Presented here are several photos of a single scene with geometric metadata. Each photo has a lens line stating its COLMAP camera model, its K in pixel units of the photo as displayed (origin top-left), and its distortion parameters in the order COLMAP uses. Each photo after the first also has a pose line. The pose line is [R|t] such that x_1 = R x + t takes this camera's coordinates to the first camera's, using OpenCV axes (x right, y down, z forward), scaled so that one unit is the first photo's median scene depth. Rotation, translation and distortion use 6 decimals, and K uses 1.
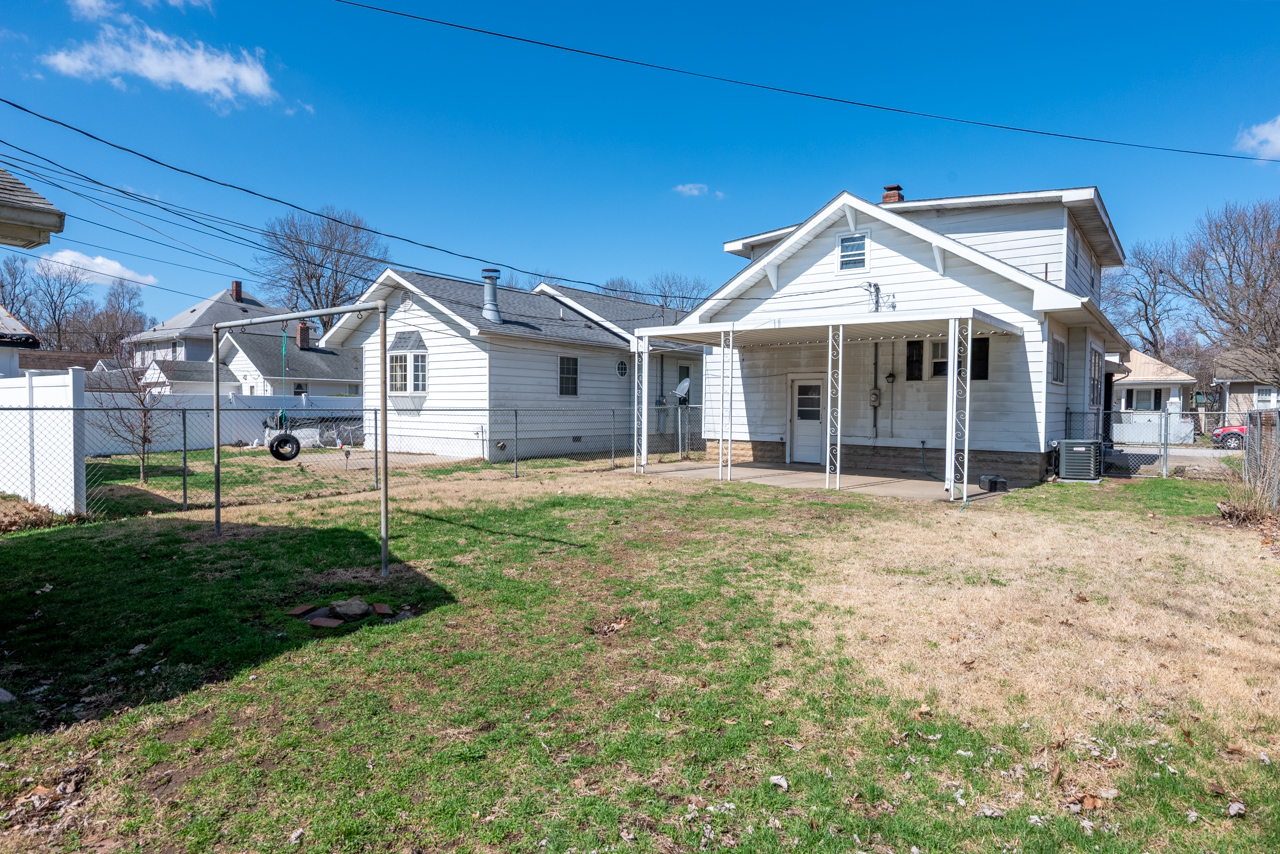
lens RADIAL K [[710.9, 0, 638.5], [0, 710.9, 423.8], [0, 0, 1]] dist [-0.005028, -0.001864]
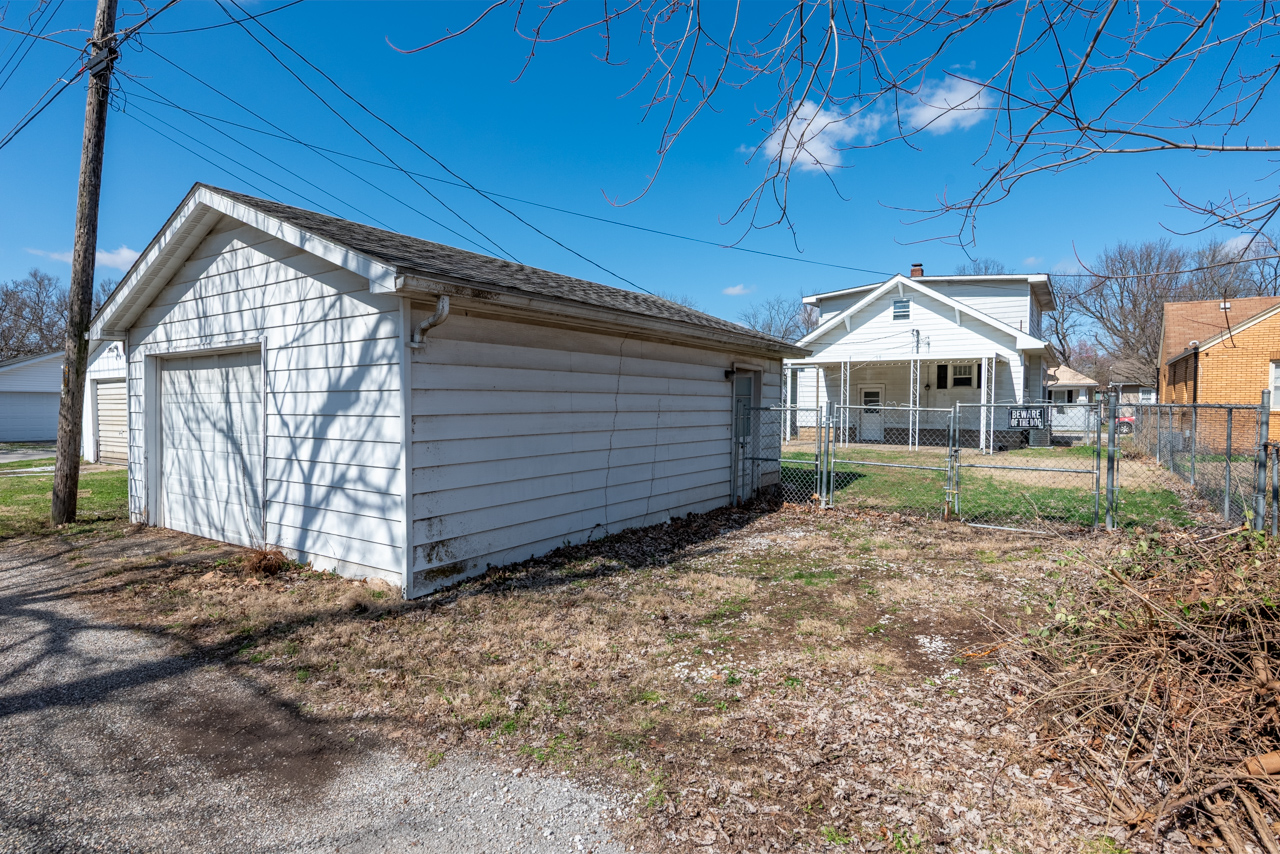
lens RADIAL K [[635.8, 0, 644.5], [0, 635.8, 427.5], [0, 0, 1]] dist [0.000892, 0.000455]
pose [[0.998486, -0.007890, 0.054442, -0.361789], [0.007323, 0.999917, 0.010607, 0.008072], [-0.054521, -0.010193, 0.998461, -0.418683]]
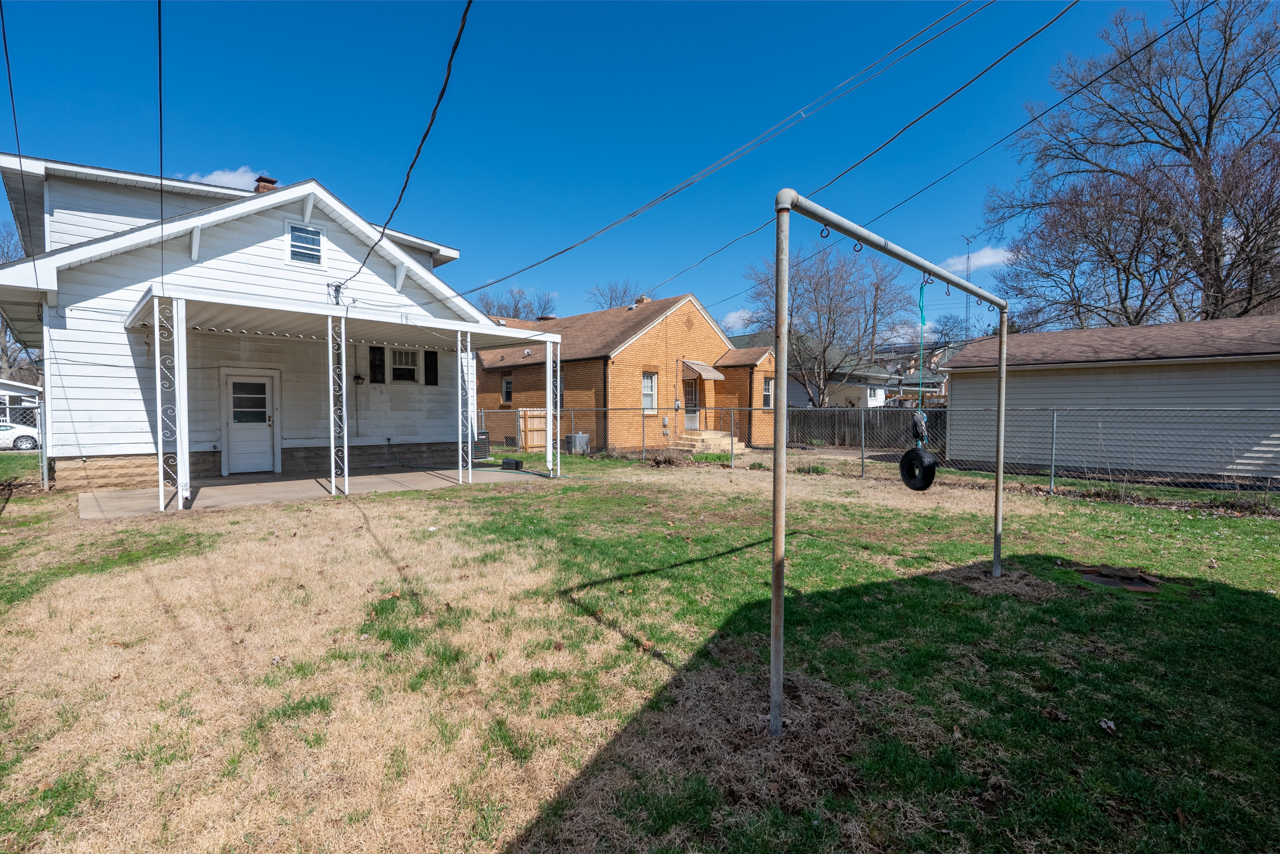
lens RADIAL K [[588.8, 0, 645.1], [0, 588.8, 423.6], [0, 0, 1]] dist [0.000182, -0.000390]
pose [[0.106926, -0.032497, 0.993736, -0.433183], [0.020131, 0.999332, 0.030514, -0.017367], [-0.994063, 0.016742, 0.107509, 0.460908]]
